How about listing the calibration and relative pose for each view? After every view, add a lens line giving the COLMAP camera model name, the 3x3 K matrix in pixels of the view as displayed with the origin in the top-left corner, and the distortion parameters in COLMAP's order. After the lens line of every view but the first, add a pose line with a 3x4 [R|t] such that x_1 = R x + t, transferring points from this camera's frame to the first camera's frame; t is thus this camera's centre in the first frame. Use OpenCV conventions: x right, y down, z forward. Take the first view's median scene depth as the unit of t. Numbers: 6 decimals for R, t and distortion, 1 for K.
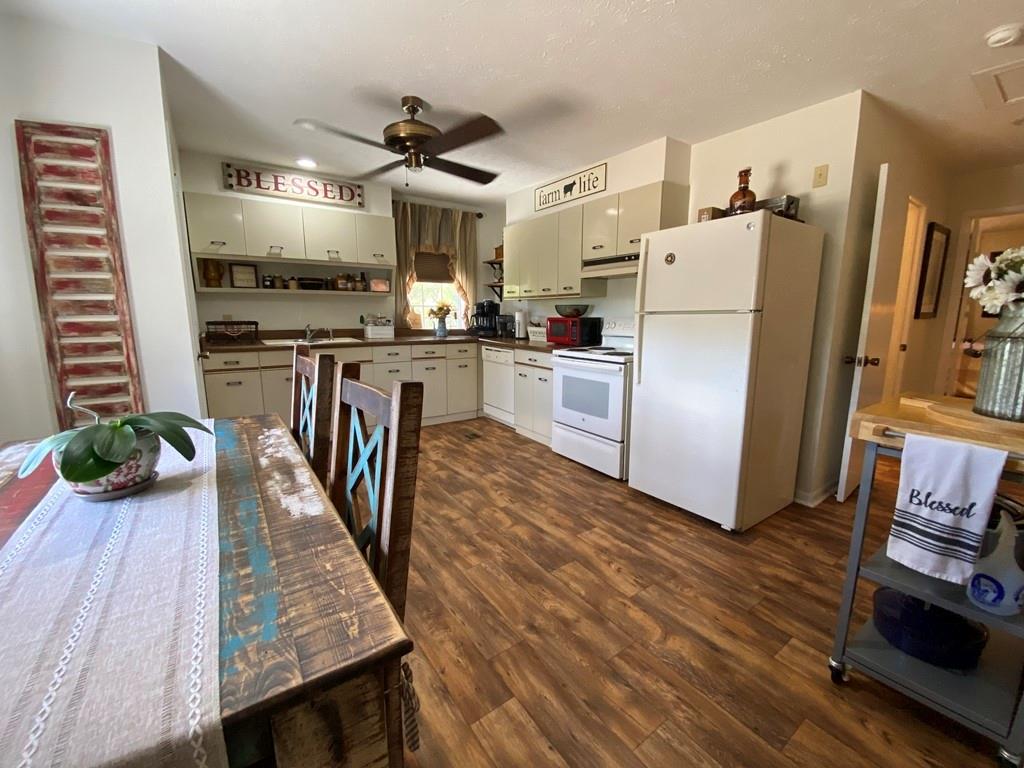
lens RADIAL K [[420.9, 0, 510.8], [0, 420.9, 385.4], [0, 0, 1]] dist [0.007088, -0.011987]
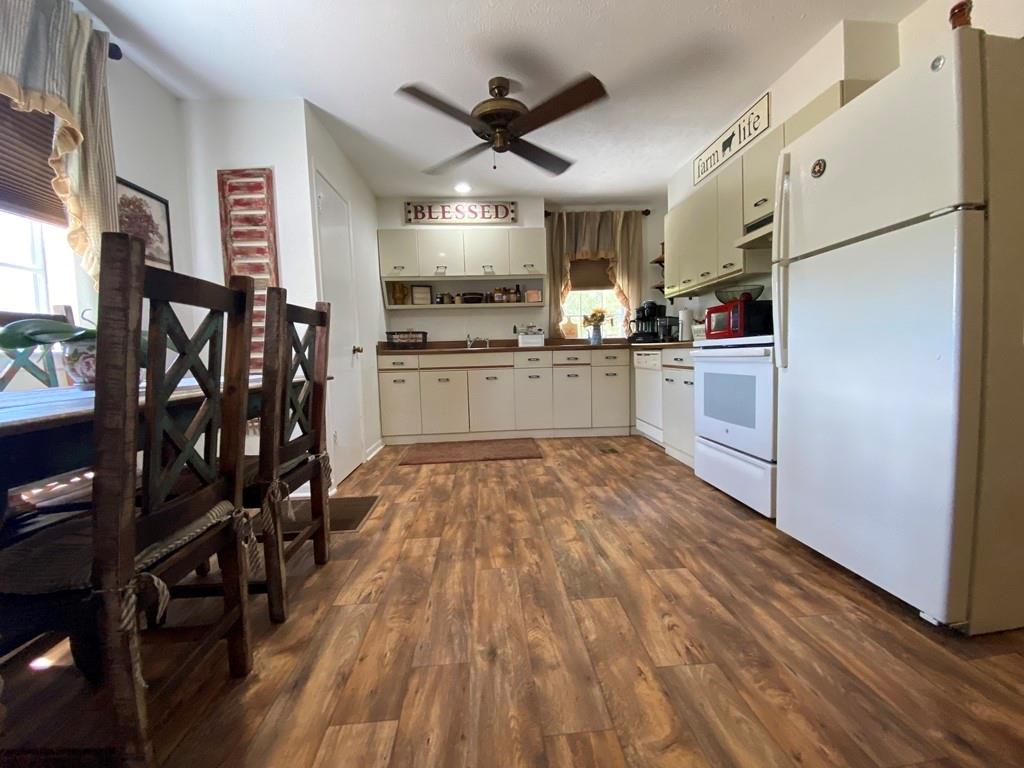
lens RADIAL K [[420.9, 0, 505.3], [0, 420.9, 384.8], [0, 0, 1]] dist [0.007088, -0.011987]
pose [[0.850595, 0.011780, -0.525689, 0.216674], [-0.061855, 0.995049, -0.077787, 0.077482], [0.522170, 0.098682, 0.847113, 0.161975]]
